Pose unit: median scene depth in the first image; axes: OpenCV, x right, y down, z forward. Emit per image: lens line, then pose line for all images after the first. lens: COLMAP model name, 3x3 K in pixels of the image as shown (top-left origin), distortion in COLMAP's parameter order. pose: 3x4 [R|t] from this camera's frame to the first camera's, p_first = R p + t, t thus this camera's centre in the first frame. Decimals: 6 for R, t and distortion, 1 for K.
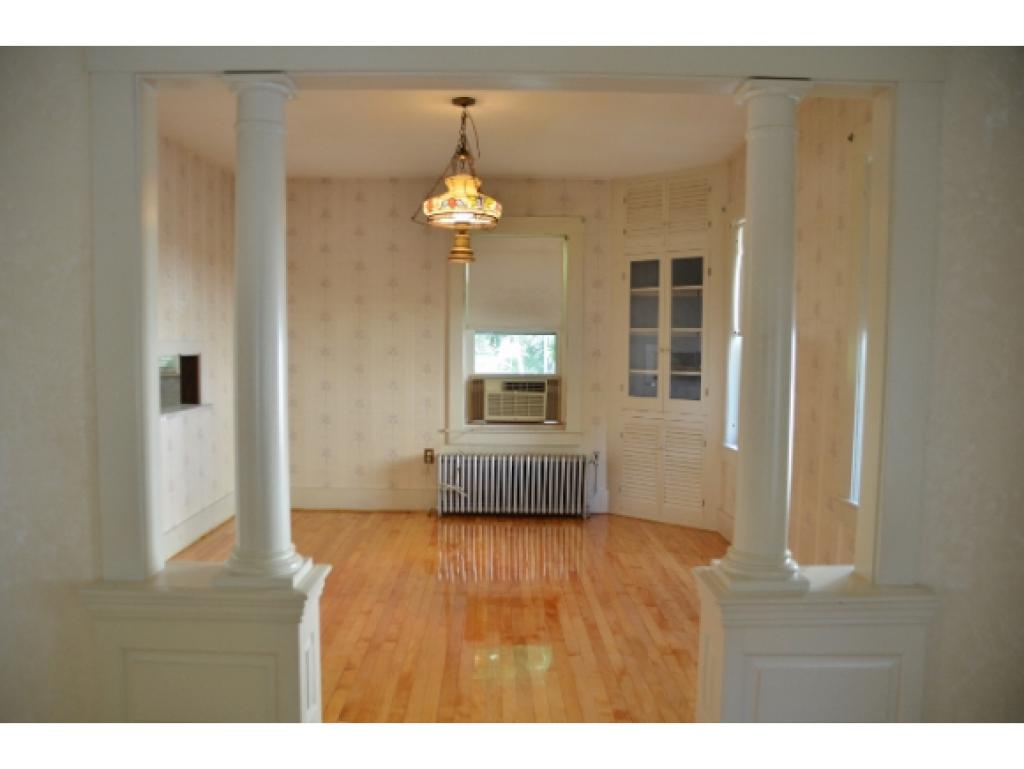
lens RADIAL K [[957.7, 0, 511.7], [0, 957.7, 420.2], [0, 0, 1]] dist [-0.180278, 0.004548]
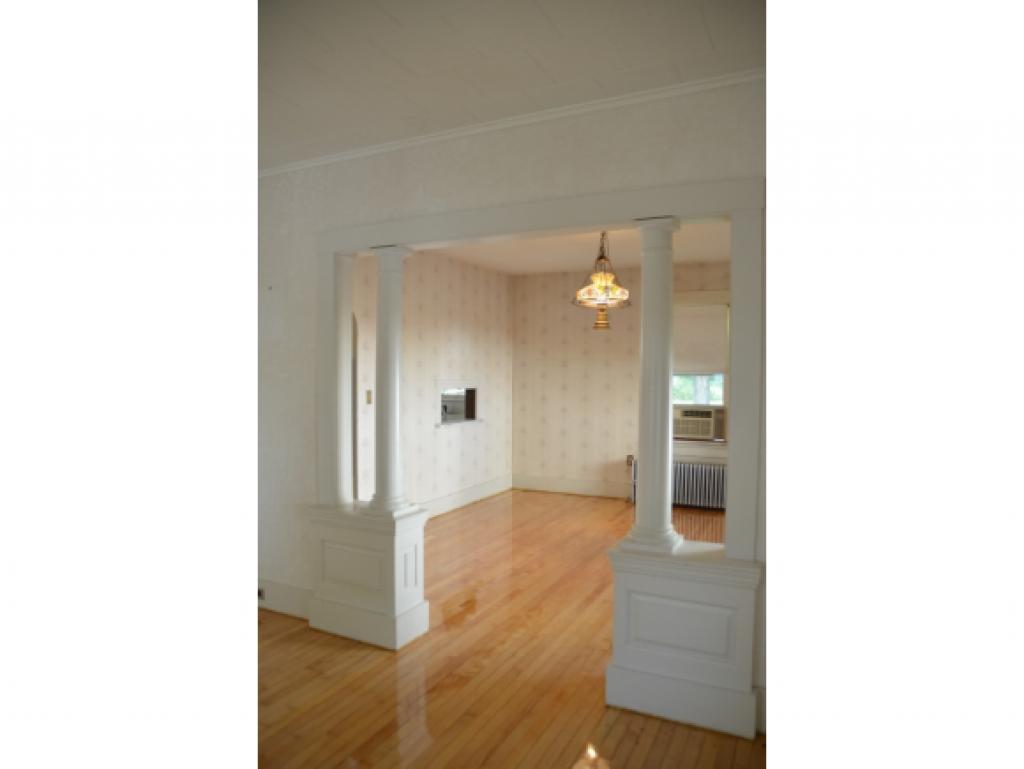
lens RADIAL K [[794.9, 0, 512.0], [0, 794.9, 384.5], [0, 0, 1]] dist [-0.112207, 0.003089]
pose [[0.856352, 0.006286, -0.516355, 0.387002], [-0.040978, 0.997600, -0.055815, -0.002809], [0.514765, 0.068957, 0.854554, -0.118590]]
